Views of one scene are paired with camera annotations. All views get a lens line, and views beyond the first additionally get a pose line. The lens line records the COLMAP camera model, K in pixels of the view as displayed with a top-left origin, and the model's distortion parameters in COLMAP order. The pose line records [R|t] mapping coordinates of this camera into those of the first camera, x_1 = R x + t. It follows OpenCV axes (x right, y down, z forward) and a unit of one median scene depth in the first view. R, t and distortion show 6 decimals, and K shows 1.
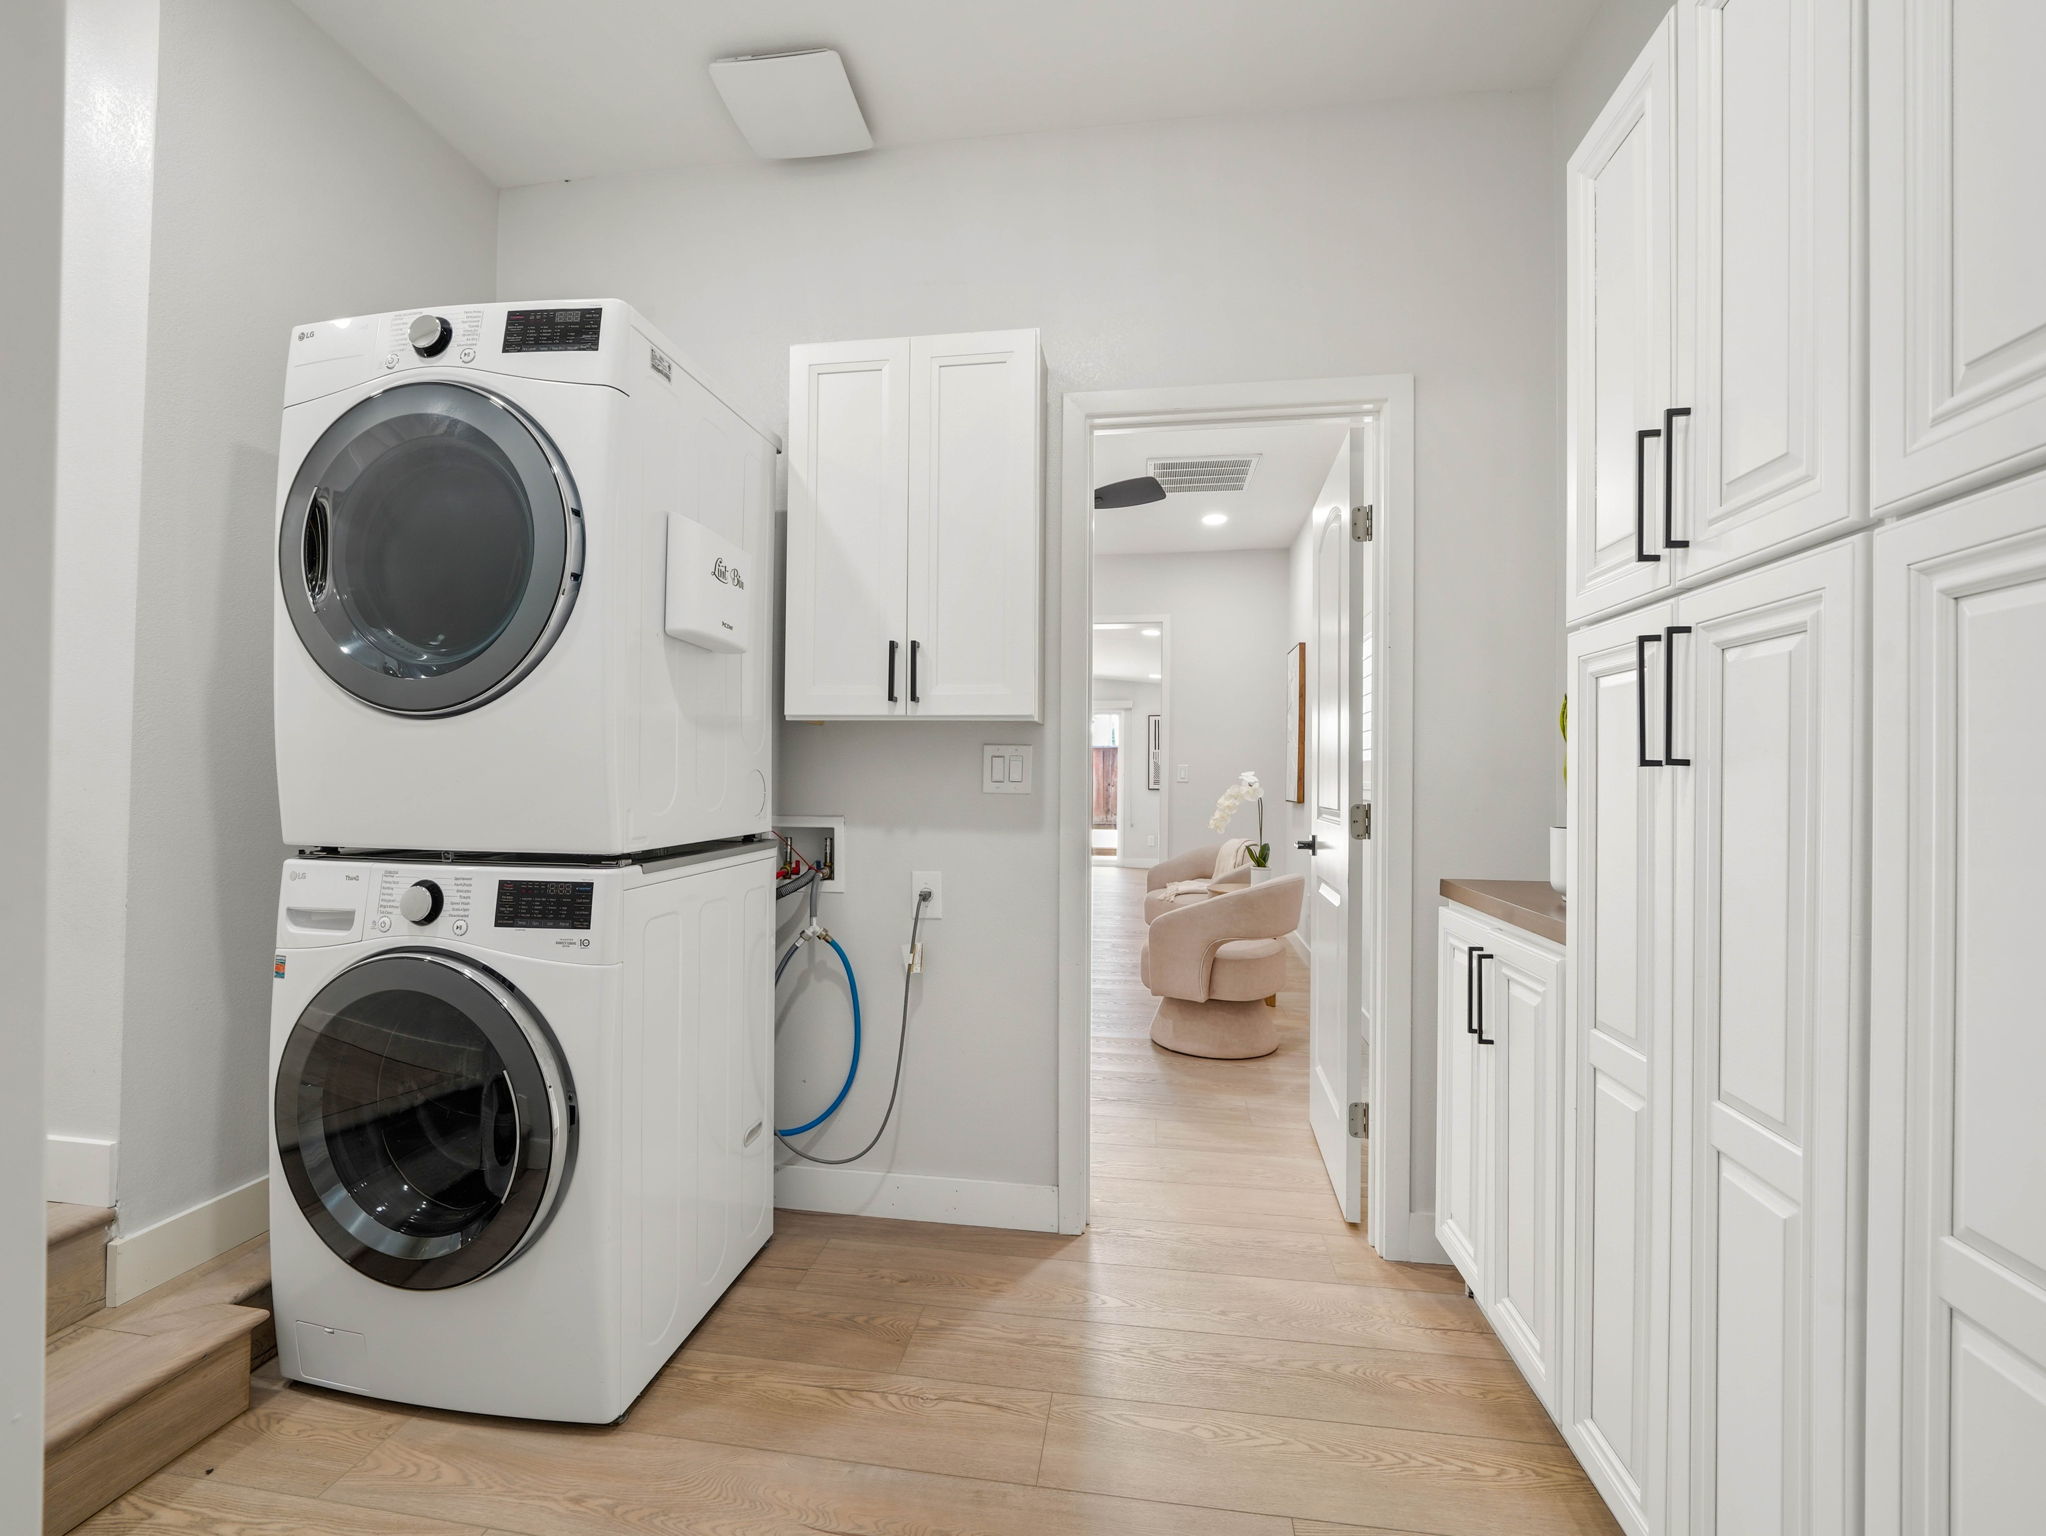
lens RADIAL K [[916.1, 0, 1014.2], [0, 916.1, 787.5], [0, 0, 1]] dist [-0.006249, 0.000443]
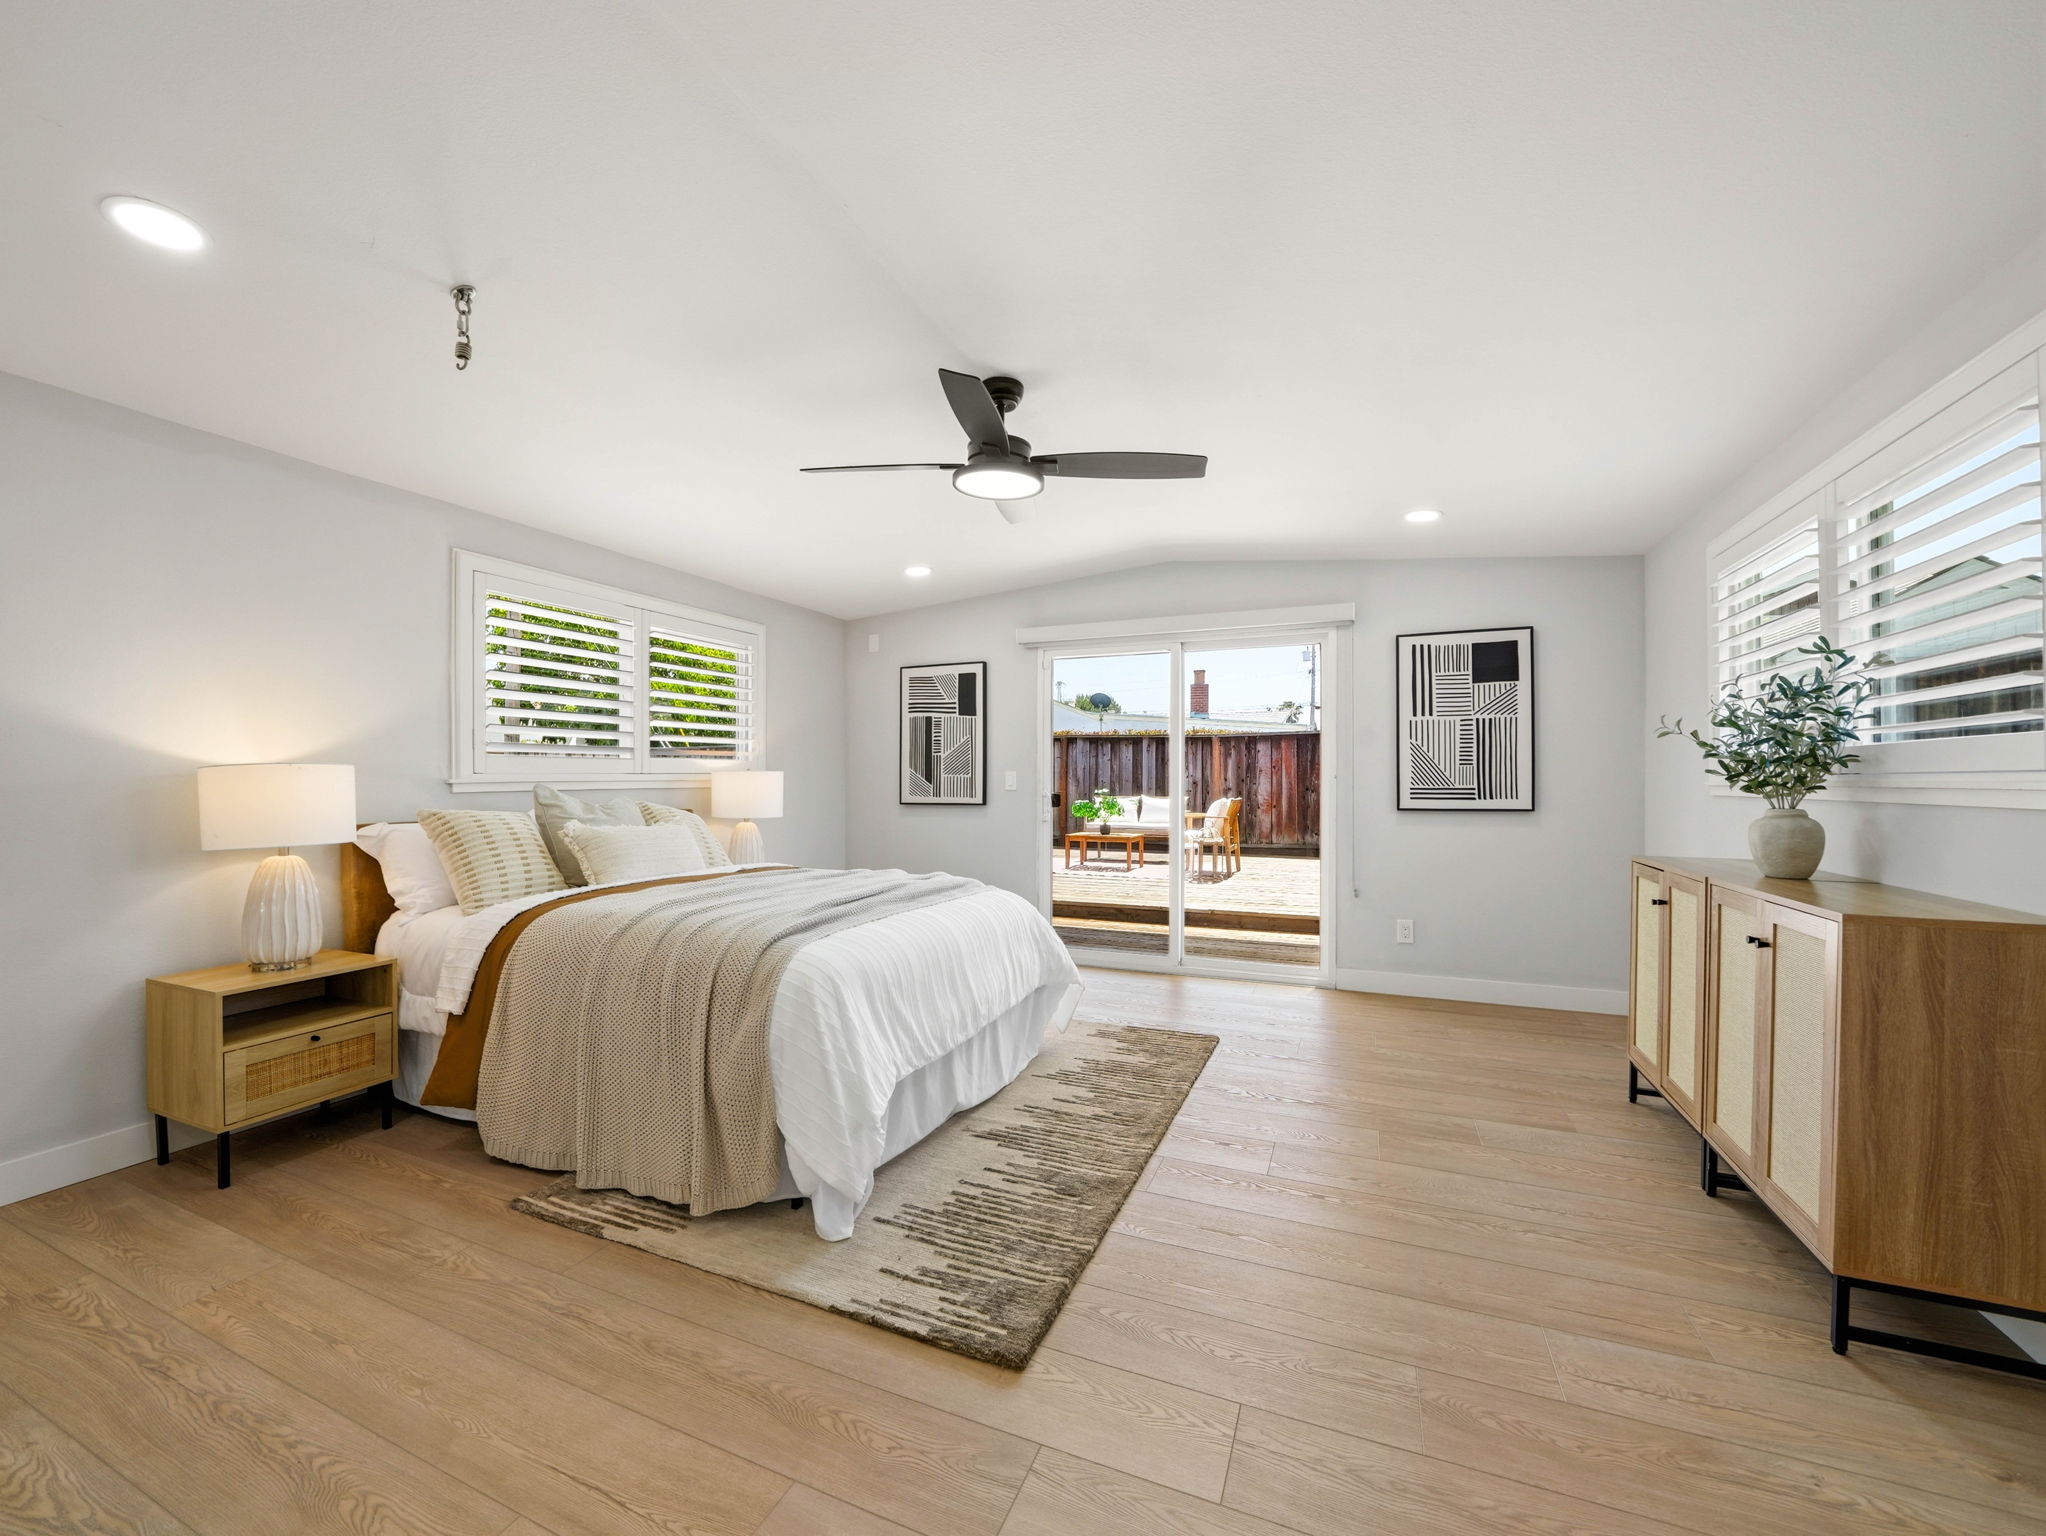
lens RADIAL K [[805.1, 0, 1023.9], [0, 805.1, 778.7], [0, 0, 1]] dist [-0.020248, -0.000073]
pose [[0.970115, -0.004777, -0.242600, 0.140082], [0.002882, 0.999963, -0.008167, -0.019773], [0.242630, 0.007223, 0.970092, 1.222578]]
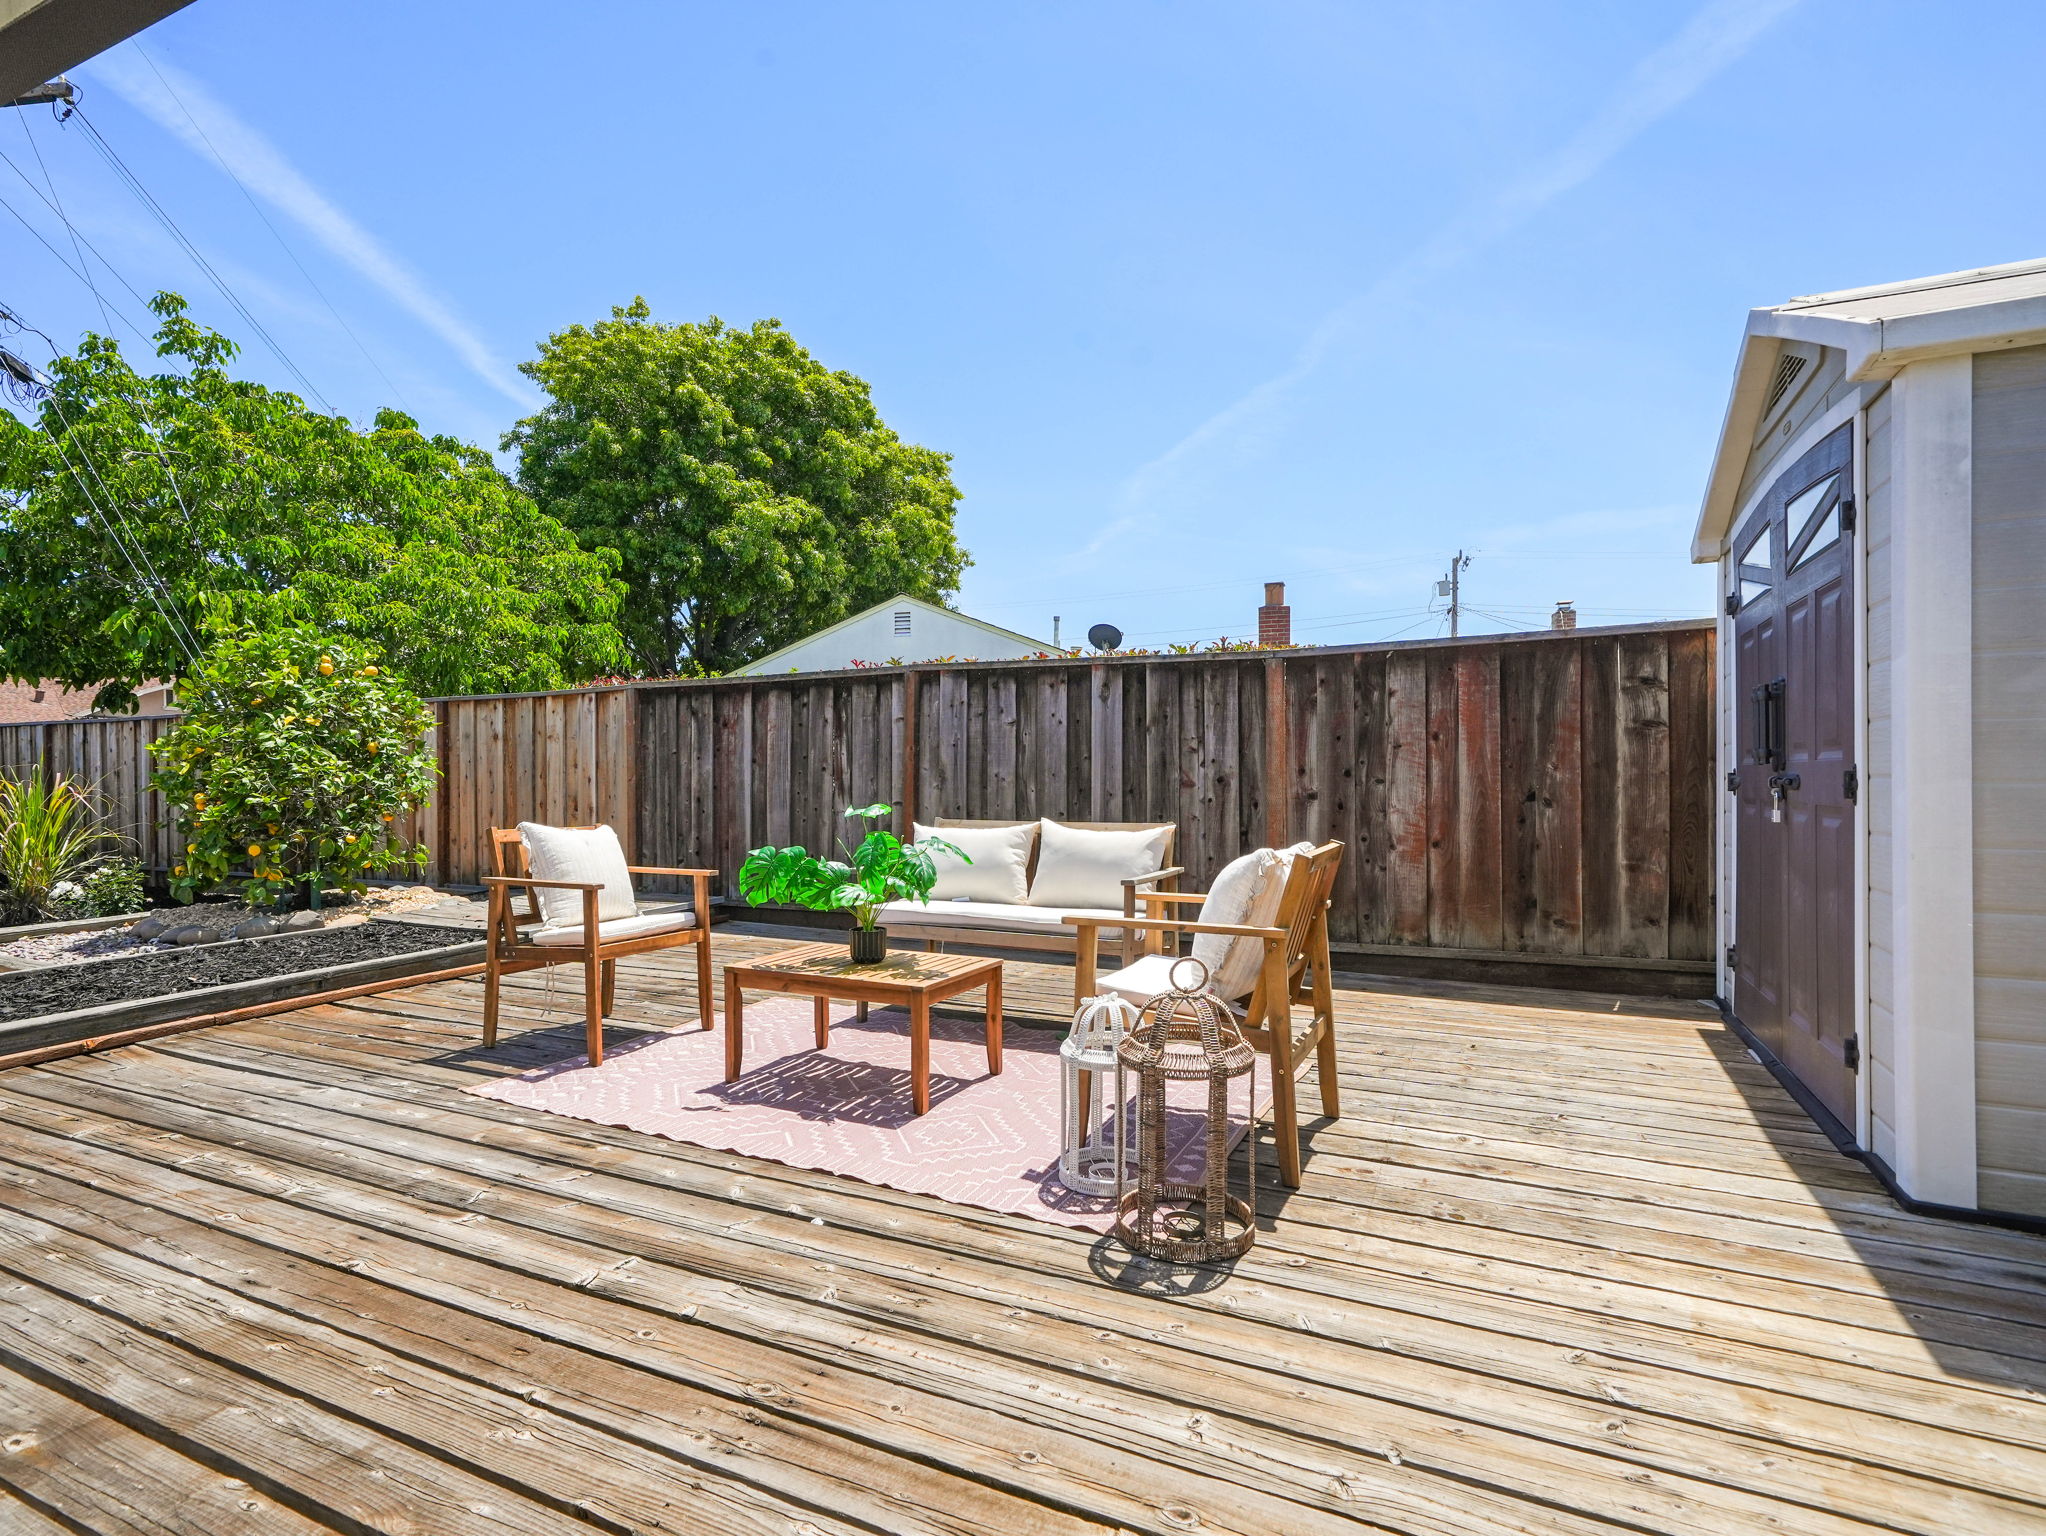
lens RADIAL K [[1033.3, 0, 1023.0], [0, 1033.3, 768.0], [0, 0, 1]] dist [-0.000953, -0.000134]
pose [[0.959325, -0.007571, -0.282201, 0.164879], [0.004517, 0.999924, -0.011470, -0.024400], [0.282266, 0.009728, 0.959287, 2.299967]]
